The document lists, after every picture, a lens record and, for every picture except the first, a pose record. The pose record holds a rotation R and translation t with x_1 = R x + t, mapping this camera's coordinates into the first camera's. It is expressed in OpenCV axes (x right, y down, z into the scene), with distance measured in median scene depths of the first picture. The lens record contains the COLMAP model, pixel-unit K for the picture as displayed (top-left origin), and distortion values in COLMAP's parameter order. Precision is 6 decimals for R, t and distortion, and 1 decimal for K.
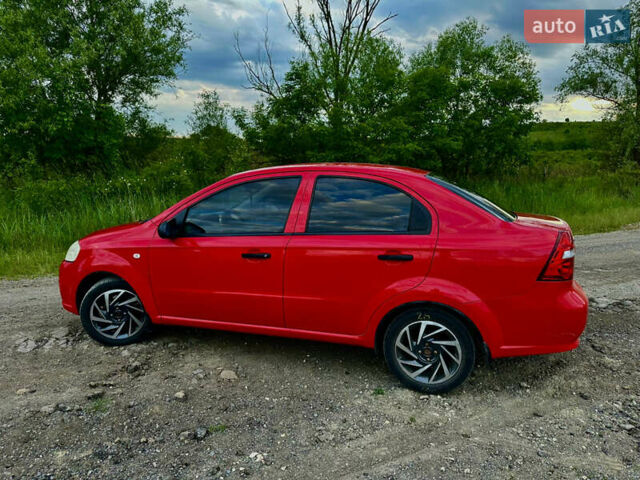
lens RADIAL K [[456.6, 0, 322.2], [0, 456.6, 241.5], [0, 0, 1]] dist [0.085584, -0.163775]
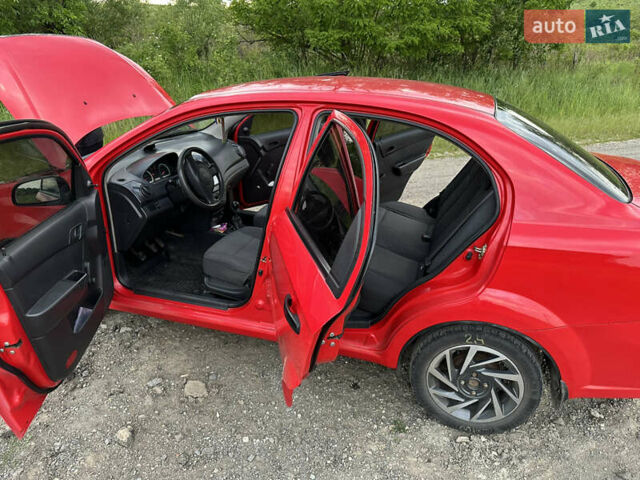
lens RADIAL K [[462.4, 0, 320.0], [0, 462.4, 240.0], [0, 0, 1]] dist [-0.006309, -0.004608]
pose [[0.999863, 0.016539, 0.001006, -0.008537], [-0.016278, 0.969135, 0.245991, -0.134457], [0.003093, -0.245973, 0.969272, 0.357934]]
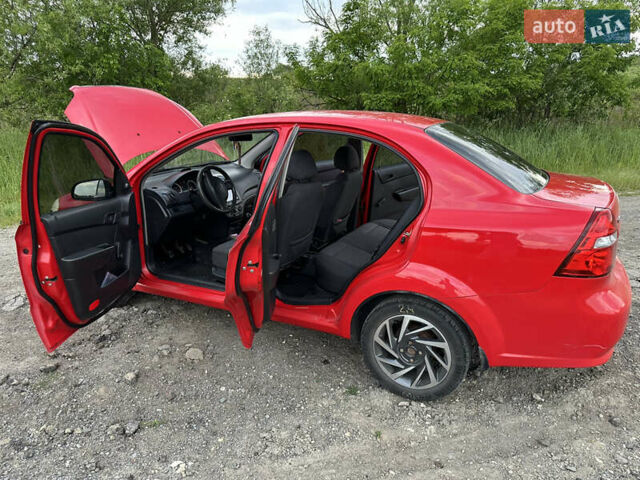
lens RADIAL K [[459.1, 0, 320.0], [0, 459.1, 240.0], [0, 0, 1]] dist [0.048416, -0.086152]
pose [[0.986778, 0.041374, -0.156710, 0.181870], [-0.022316, 0.992344, 0.121472, -0.050636], [0.160536, -0.116369, 0.980146, 0.186276]]
